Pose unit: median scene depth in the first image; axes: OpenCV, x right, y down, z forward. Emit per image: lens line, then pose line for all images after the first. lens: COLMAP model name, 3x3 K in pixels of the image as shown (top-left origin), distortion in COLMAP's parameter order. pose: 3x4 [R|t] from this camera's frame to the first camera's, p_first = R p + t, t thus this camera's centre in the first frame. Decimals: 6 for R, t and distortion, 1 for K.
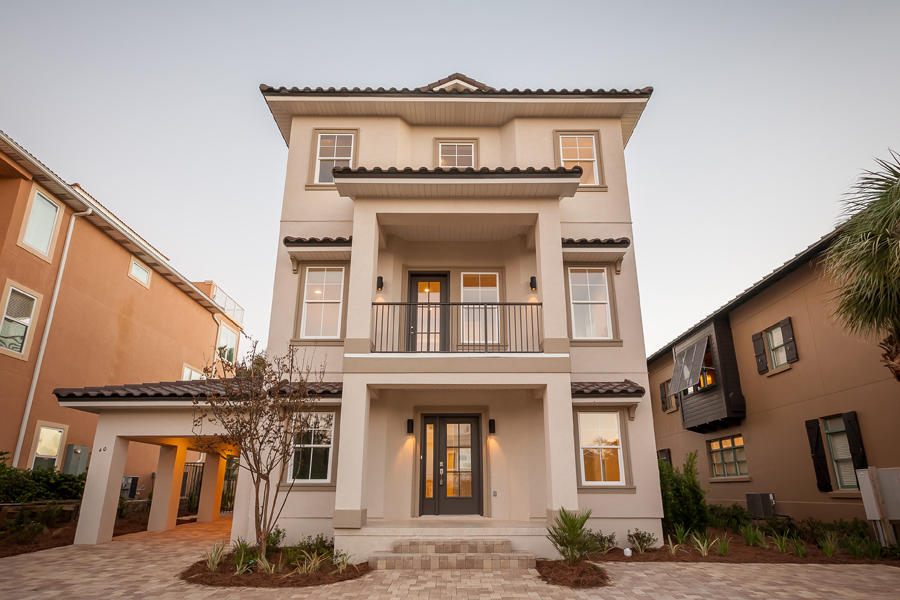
lens RADIAL K [[451.1, 0, 451.8], [0, 451.1, 362.6], [0, 0, 1]] dist [-0.000534, -0.000198]
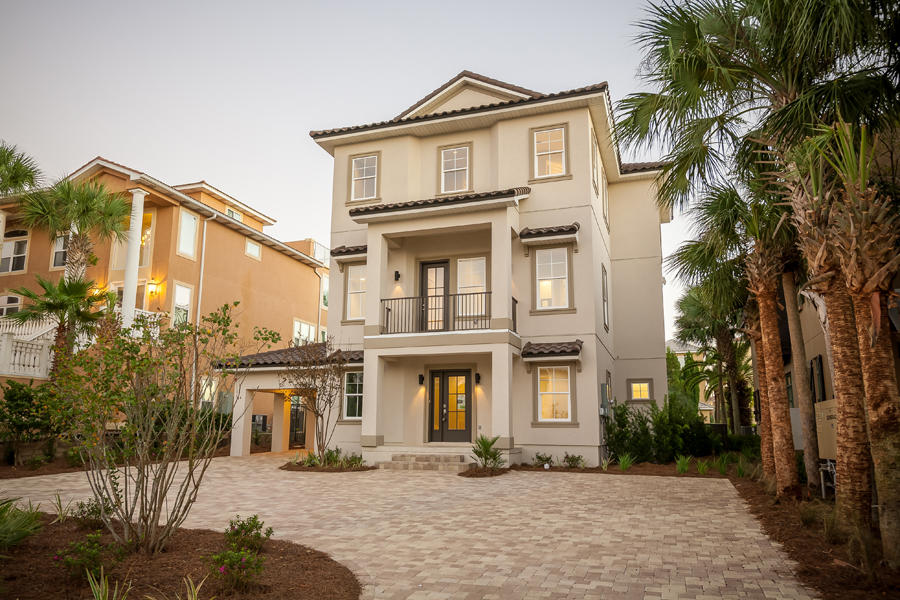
lens RADIAL K [[627.6, 0, 450.0], [0, 627.6, 300.0], [0, 0, 1]] dist [-0.001855, -0.000137]
pose [[0.942932, -0.059726, -0.327586, 0.622209], [0.081105, 0.995349, 0.051982, -0.191769], [0.322958, -0.075584, 0.943390, -0.761722]]
